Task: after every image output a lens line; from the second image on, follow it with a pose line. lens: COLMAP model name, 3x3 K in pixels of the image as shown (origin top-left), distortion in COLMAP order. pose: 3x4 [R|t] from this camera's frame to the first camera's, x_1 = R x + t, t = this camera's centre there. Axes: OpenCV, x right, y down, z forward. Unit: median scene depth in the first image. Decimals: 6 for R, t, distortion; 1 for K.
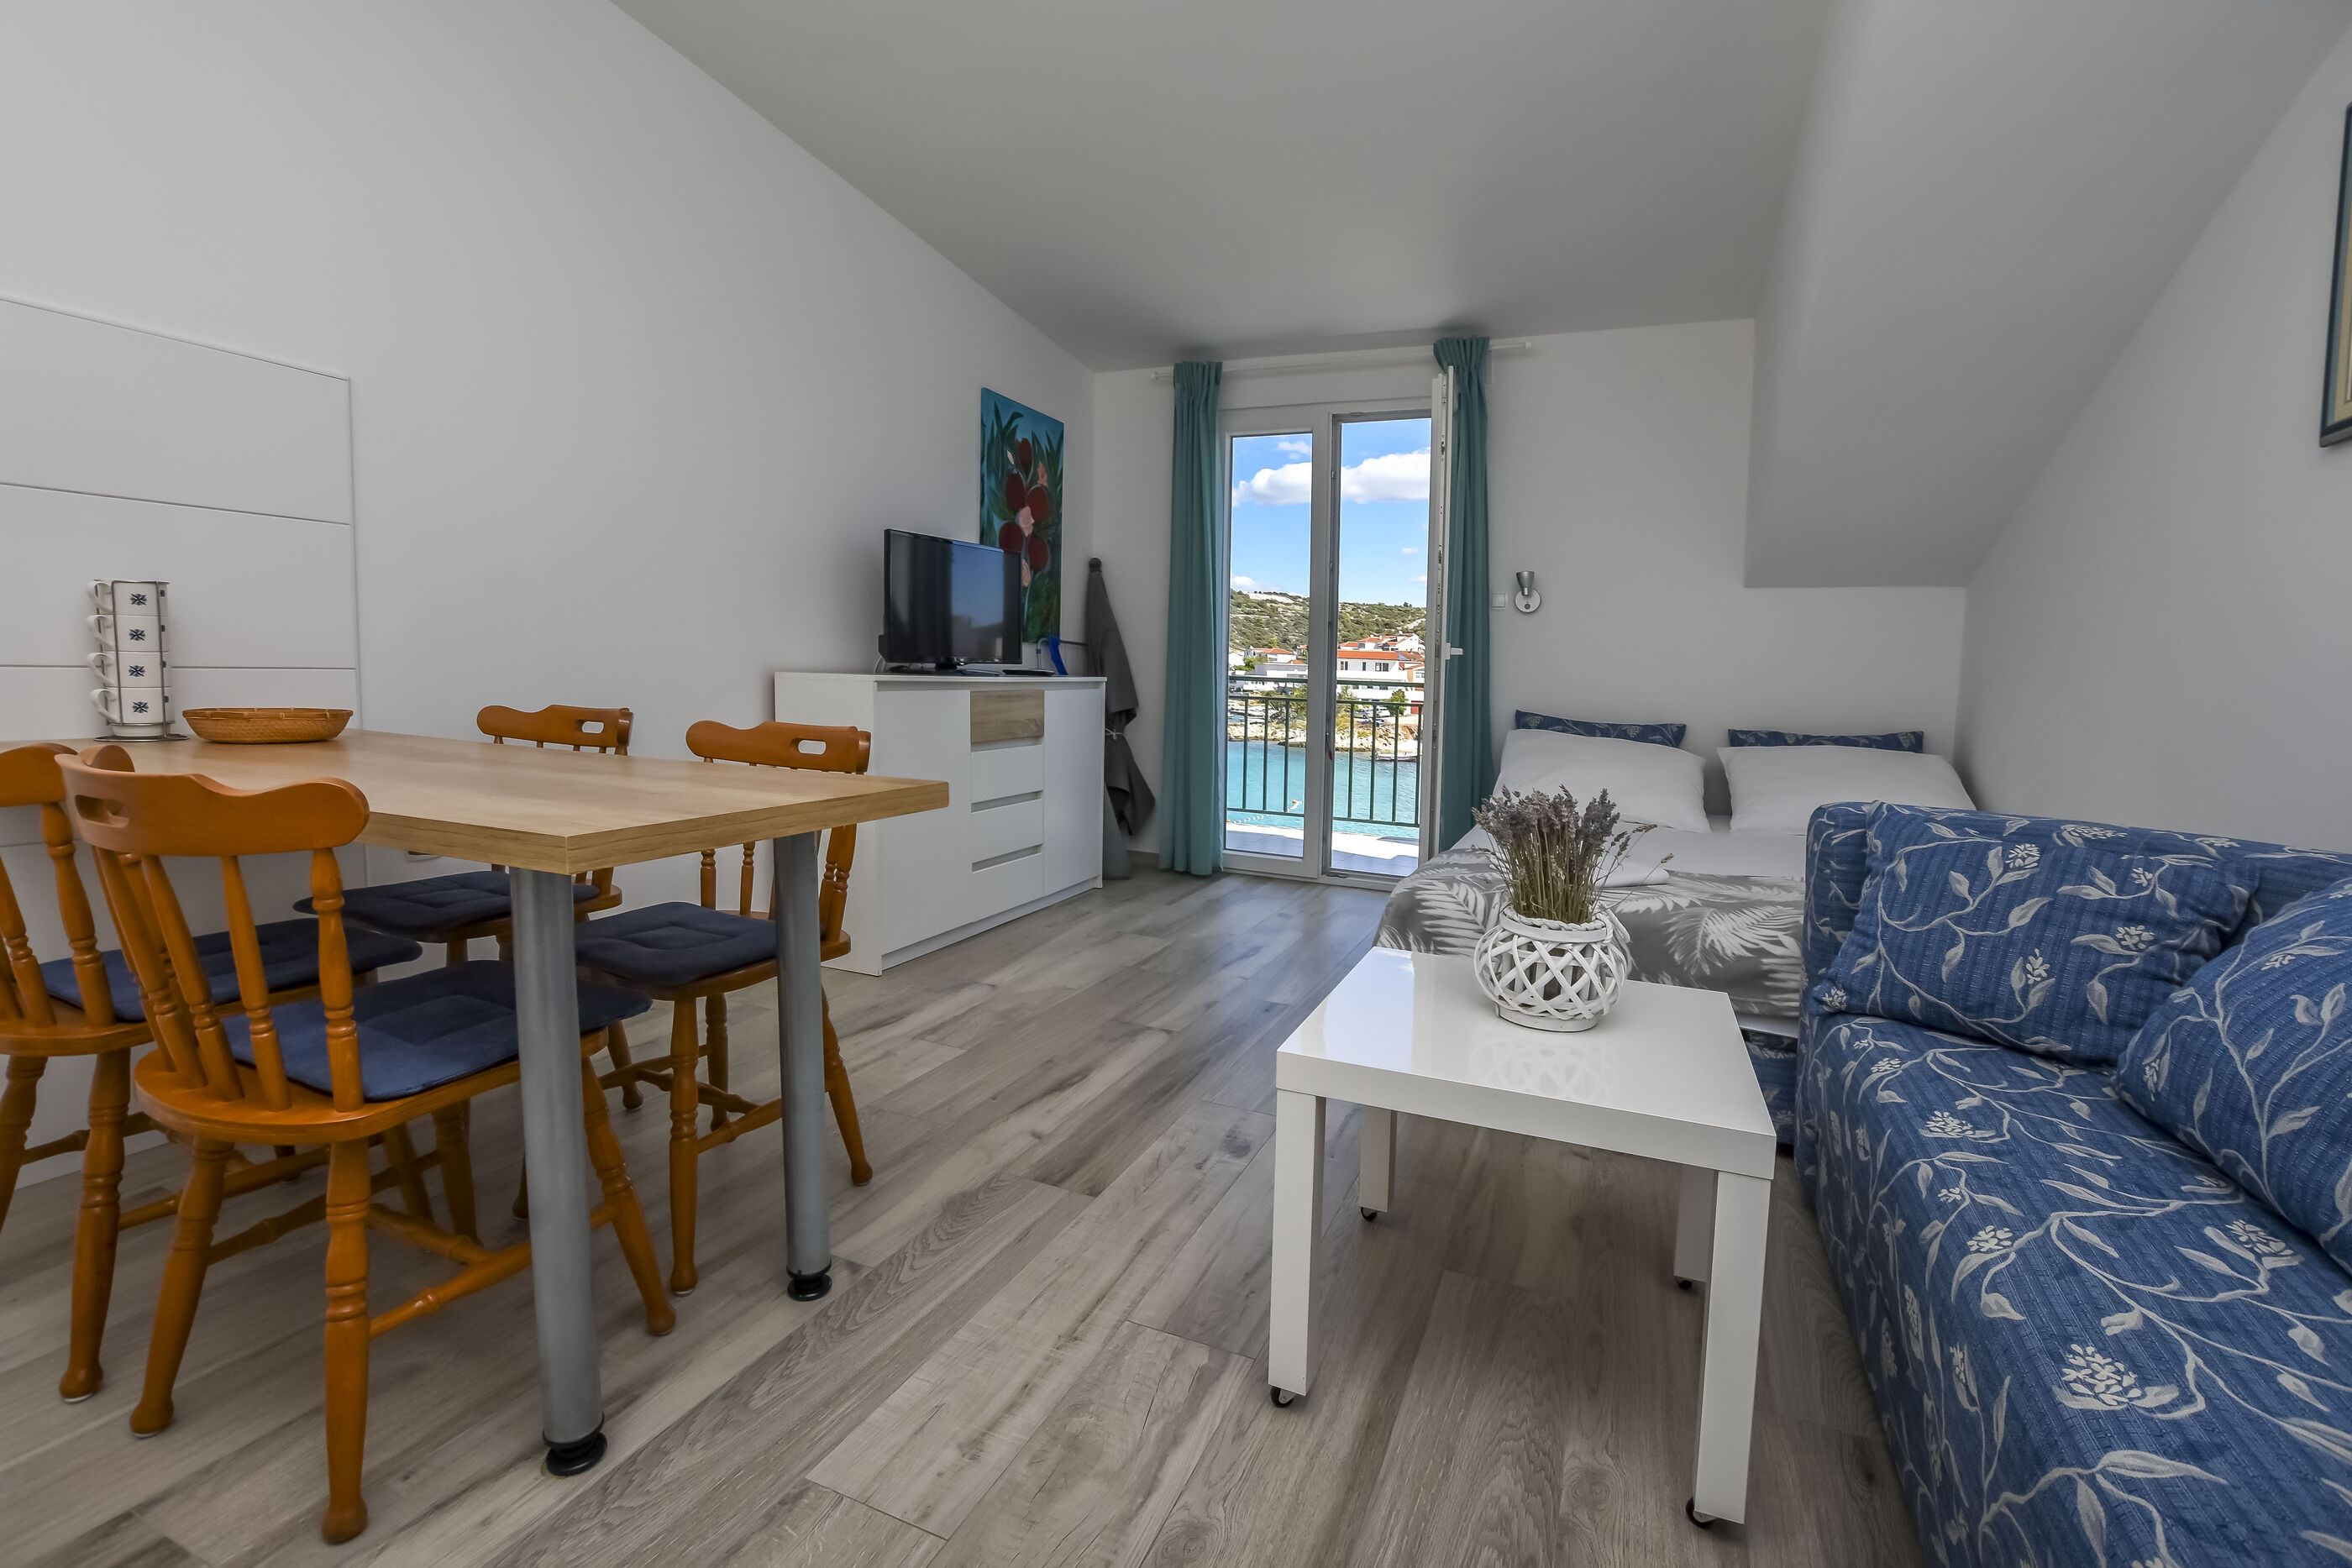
lens RADIAL K [[1081.0, 0, 1083.4], [0, 1081.0, 742.6], [0, 0, 1]] dist [-0.032742, 0.005464]
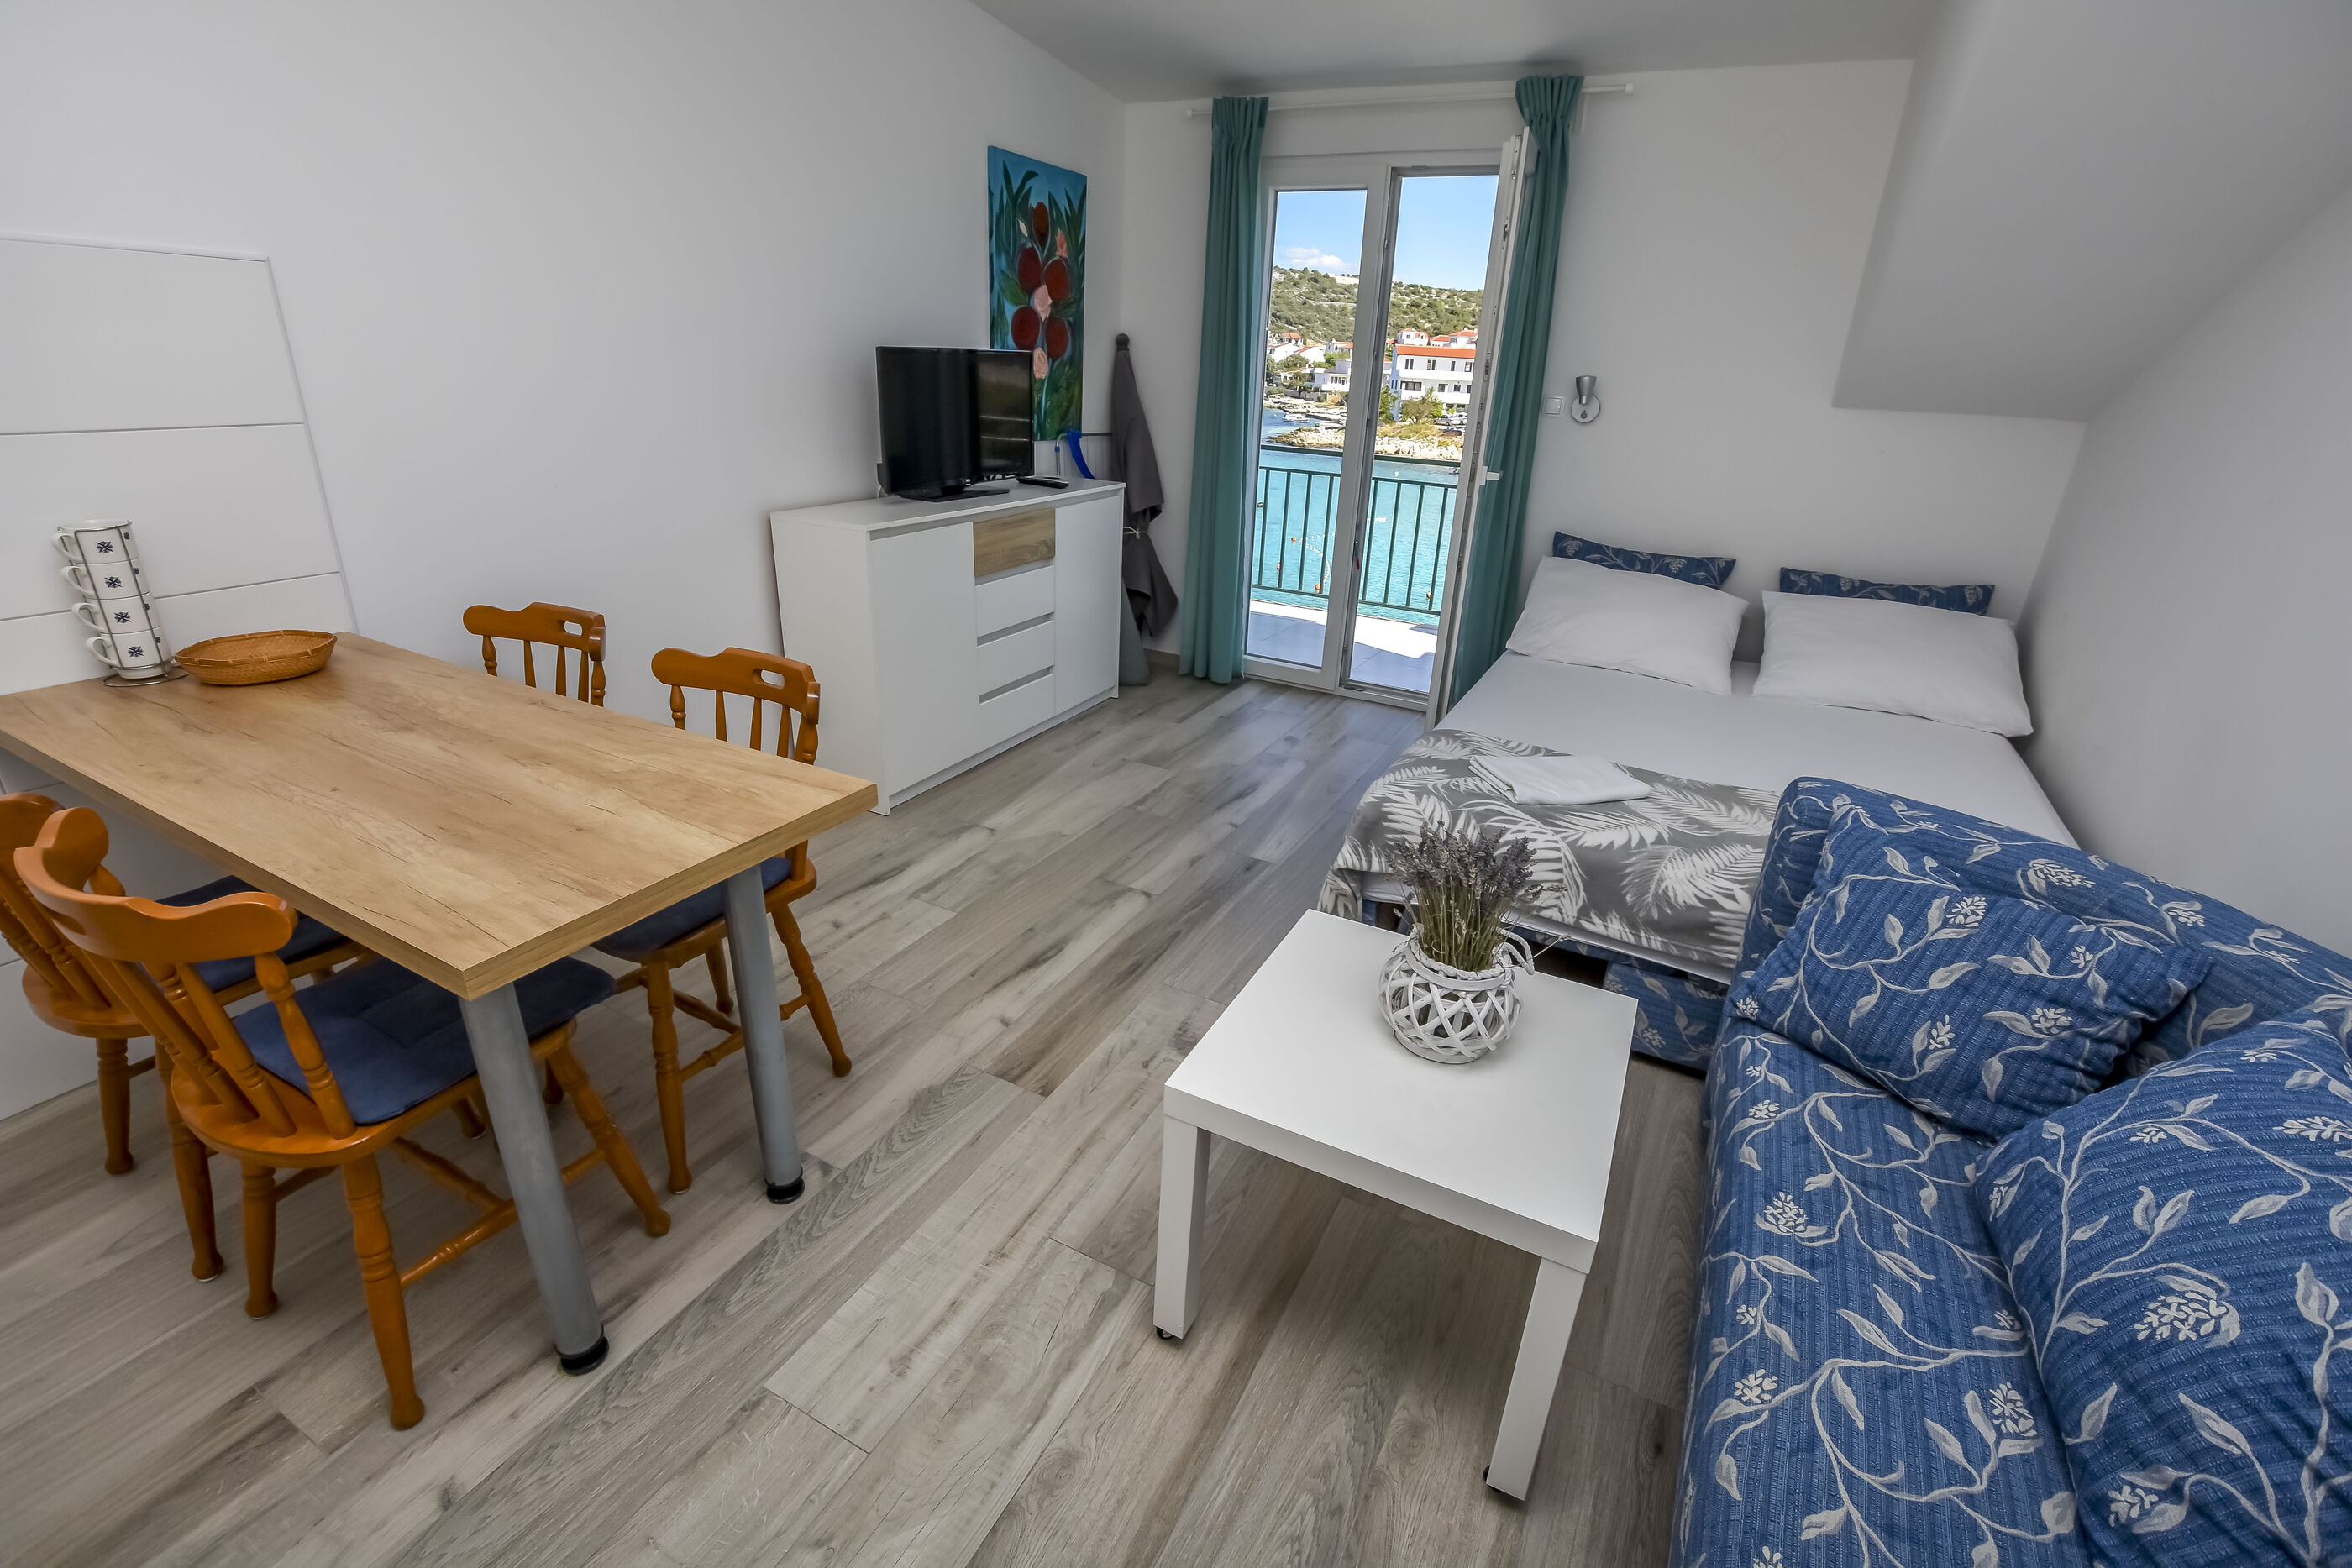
lens RADIAL K [[1057.3, 0, 1069.9], [0, 1057.3, 785.6], [0, 0, 1]] dist [-0.029050, 0.003829]
pose [[0.997014, 0.021977, -0.074021, 0.127235], [0.002359, 0.949523, 0.313689, -0.266556], [0.077179, -0.312927, 0.946636, 0.071823]]
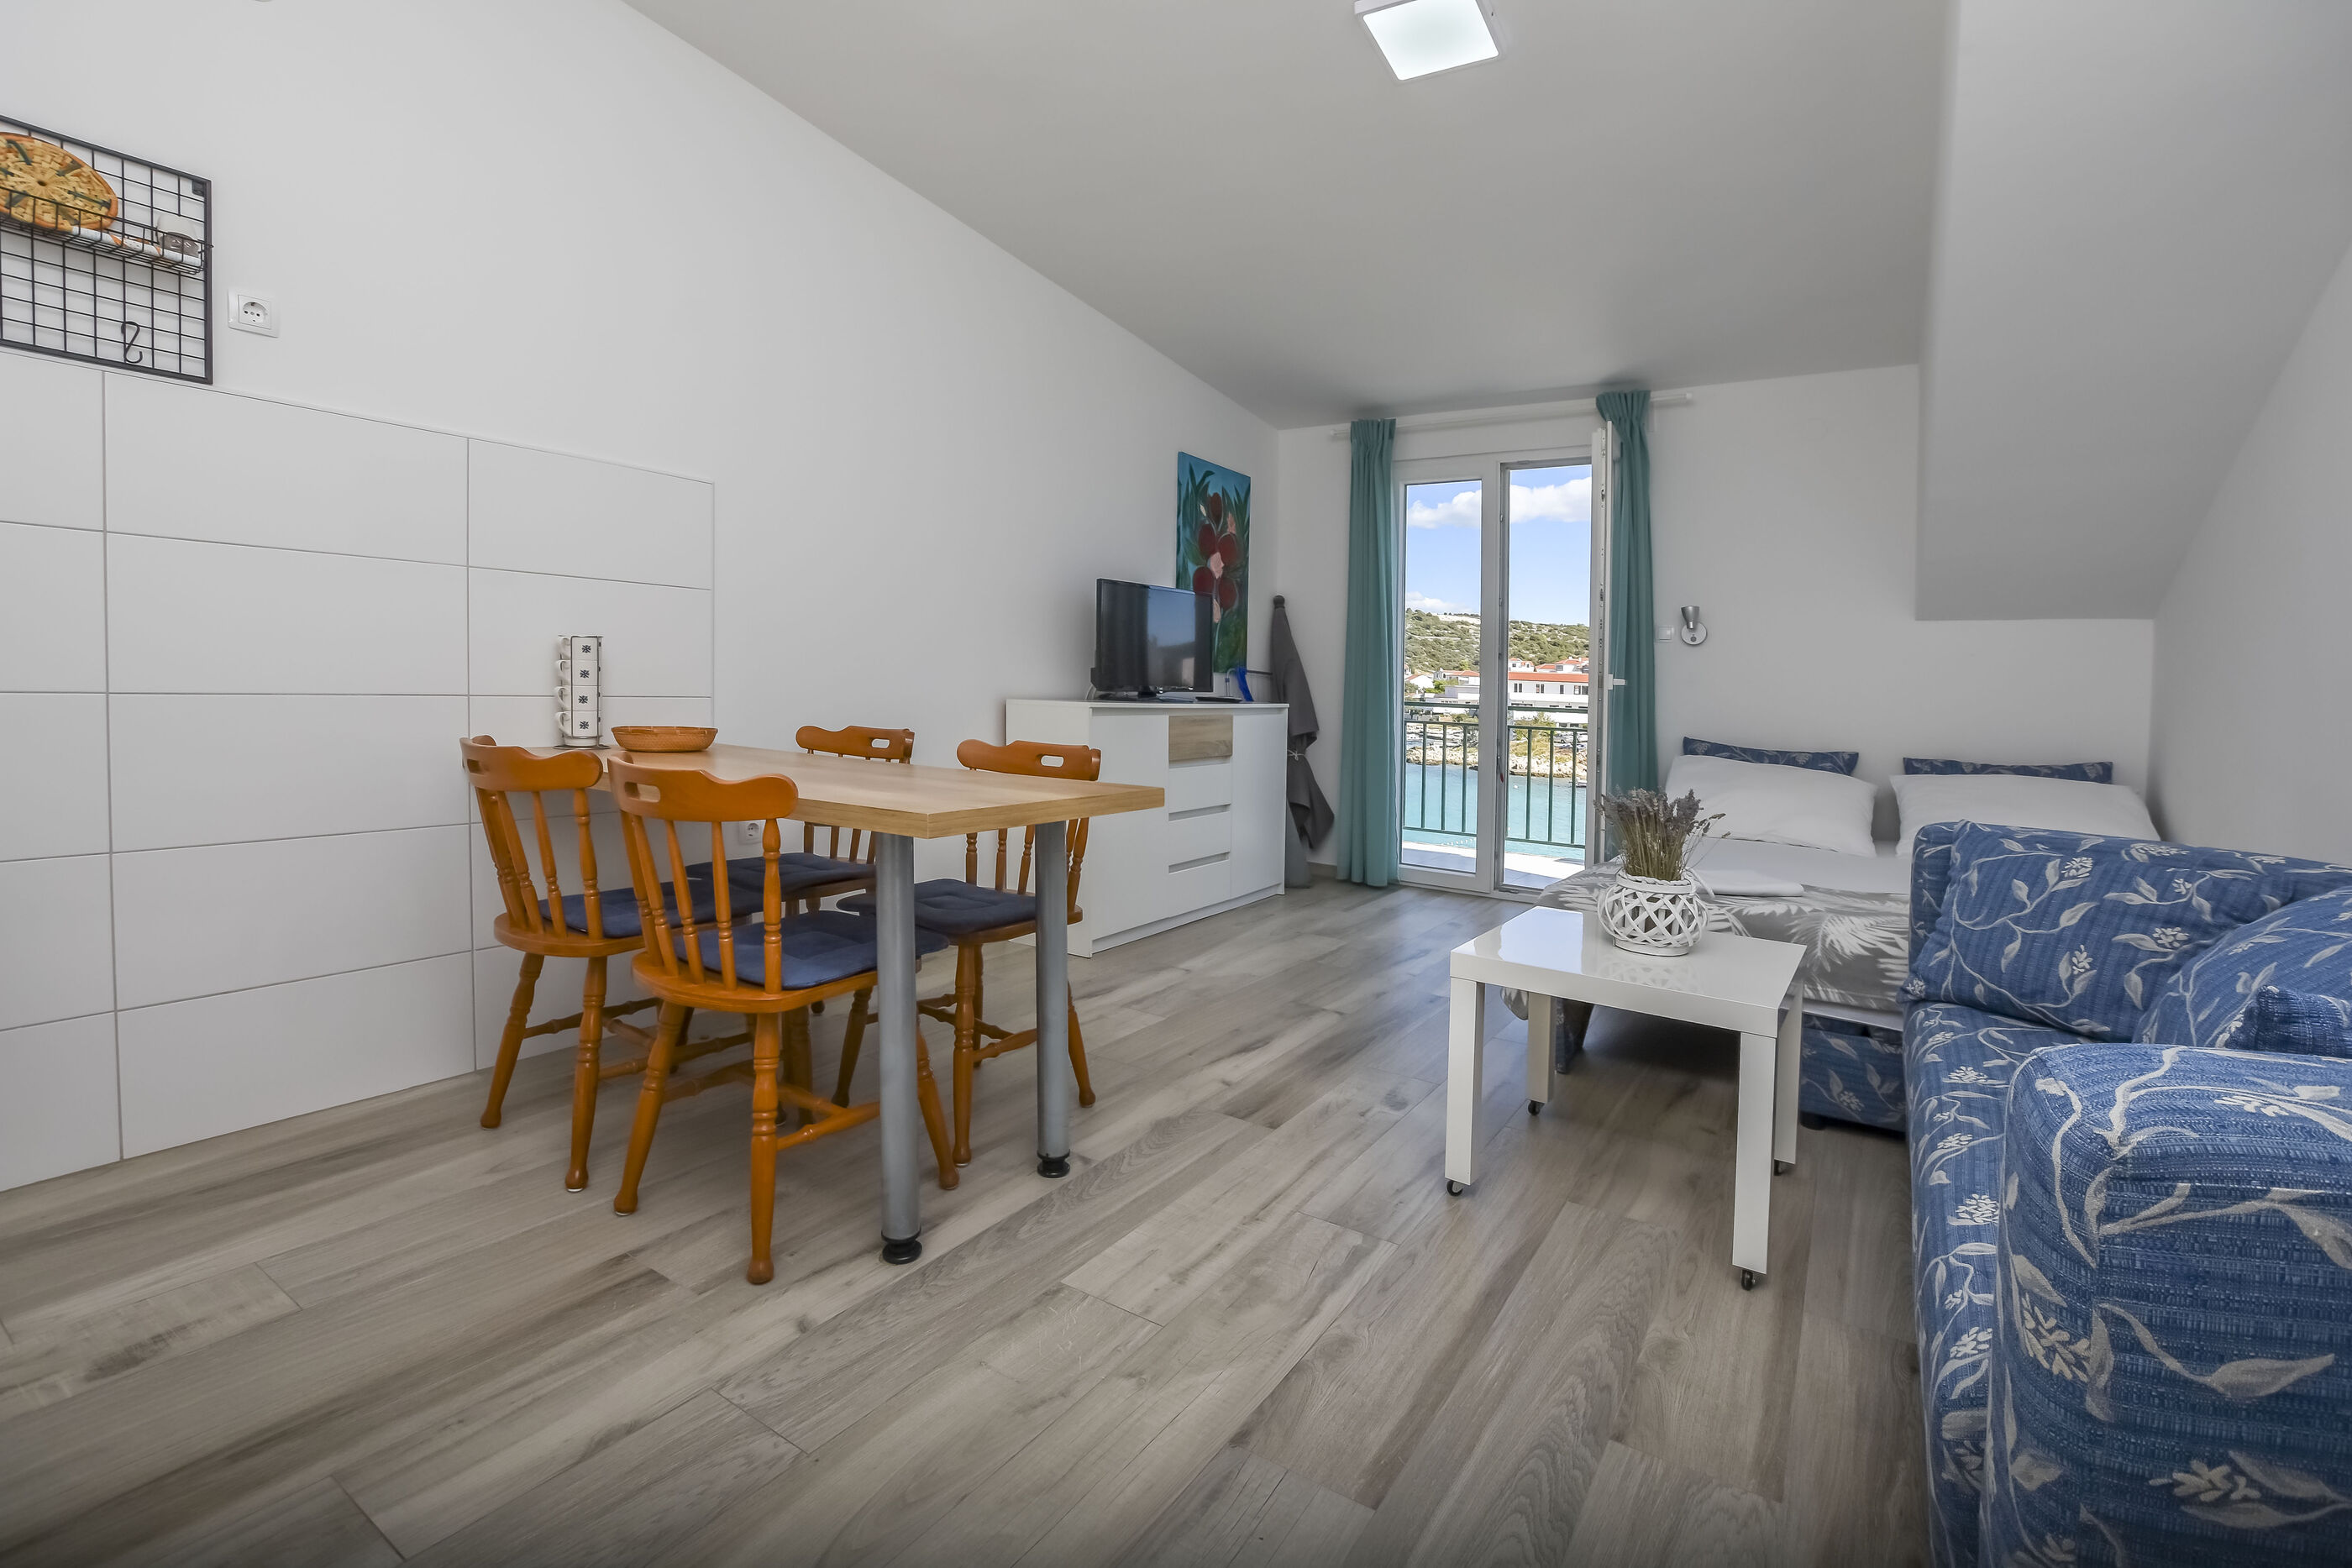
lens RADIAL K [[1062.2, 0, 1064.9], [0, 1062.2, 692.7], [0, 0, 1]] dist [-0.032493, 0.005080]
pose [[0.982126, 0.003312, -0.188198, 0.001567], [-0.015661, 0.997816, -0.064169, 0.004788], [0.187575, 0.065969, 0.980033, -0.307879]]
